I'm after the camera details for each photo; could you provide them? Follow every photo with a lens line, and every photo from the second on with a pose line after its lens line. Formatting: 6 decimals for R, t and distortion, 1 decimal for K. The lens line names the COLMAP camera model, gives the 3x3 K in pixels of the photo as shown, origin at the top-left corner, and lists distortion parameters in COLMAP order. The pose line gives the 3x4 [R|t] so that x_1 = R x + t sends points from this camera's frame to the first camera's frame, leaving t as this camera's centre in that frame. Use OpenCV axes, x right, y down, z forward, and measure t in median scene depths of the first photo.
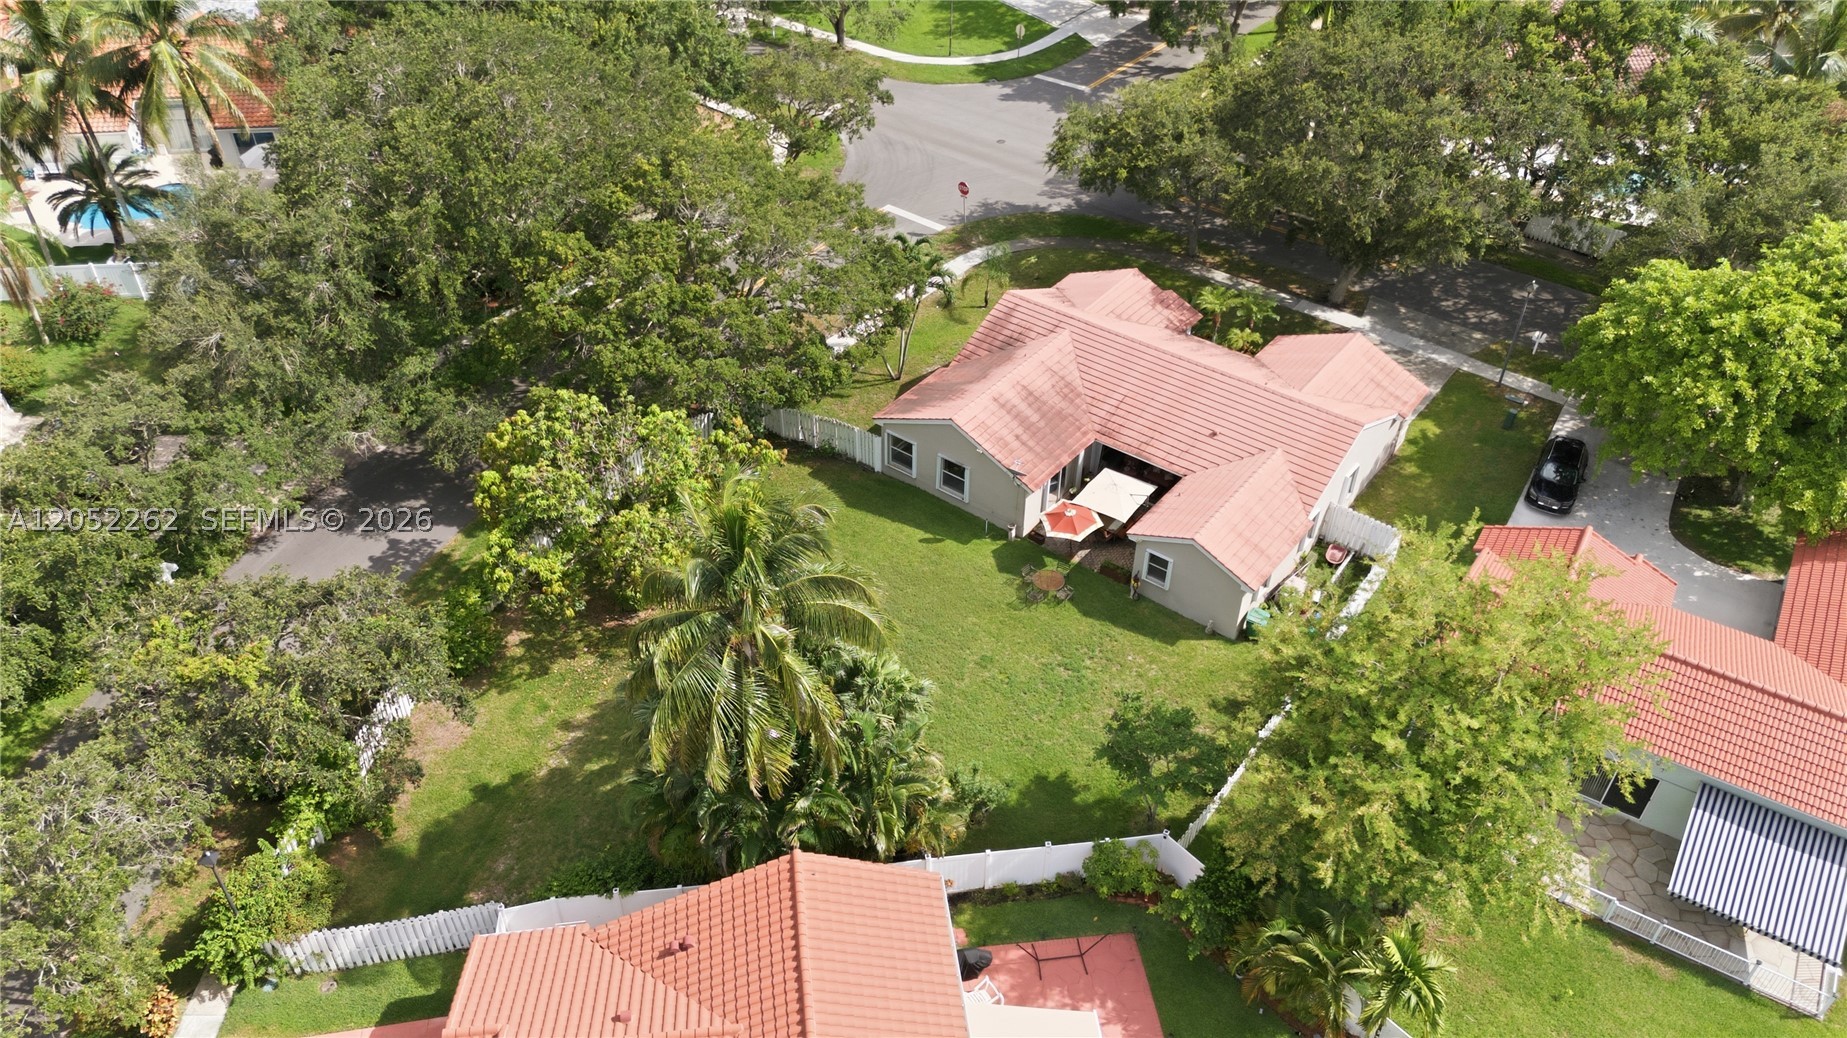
lens RADIAL K [[1333.1, 0, 923.5], [0, 1333.1, 519.0], [0, 0, 1]] dist [0.063316, -0.056789]
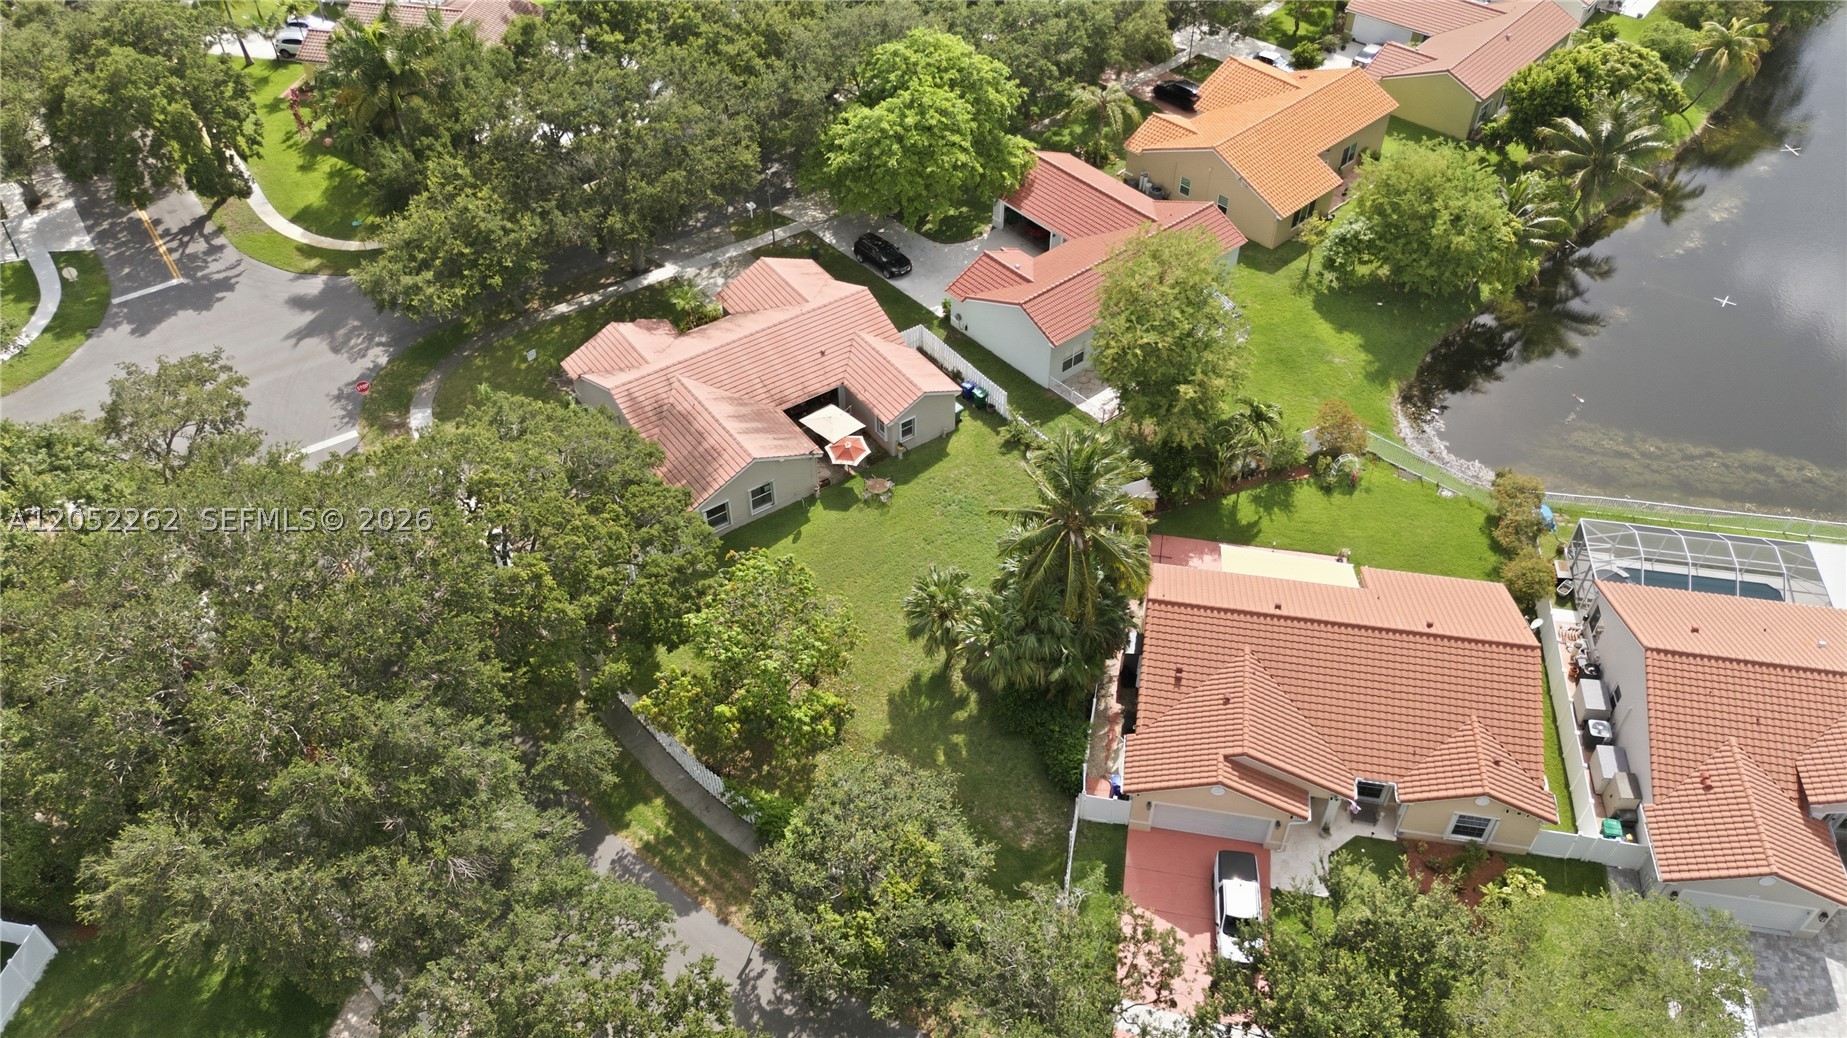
lens RADIAL K [[1333.1, 0, 923.5], [0, 1333.1, 519.0], [0, 0, 1]] dist [0.063316, -0.056789]
pose [[0.314294, -0.673512, 0.669030, -0.816885], [0.615320, 0.681189, 0.396690, -0.437664], [-0.722911, 0.286991, 0.628519, 0.065949]]
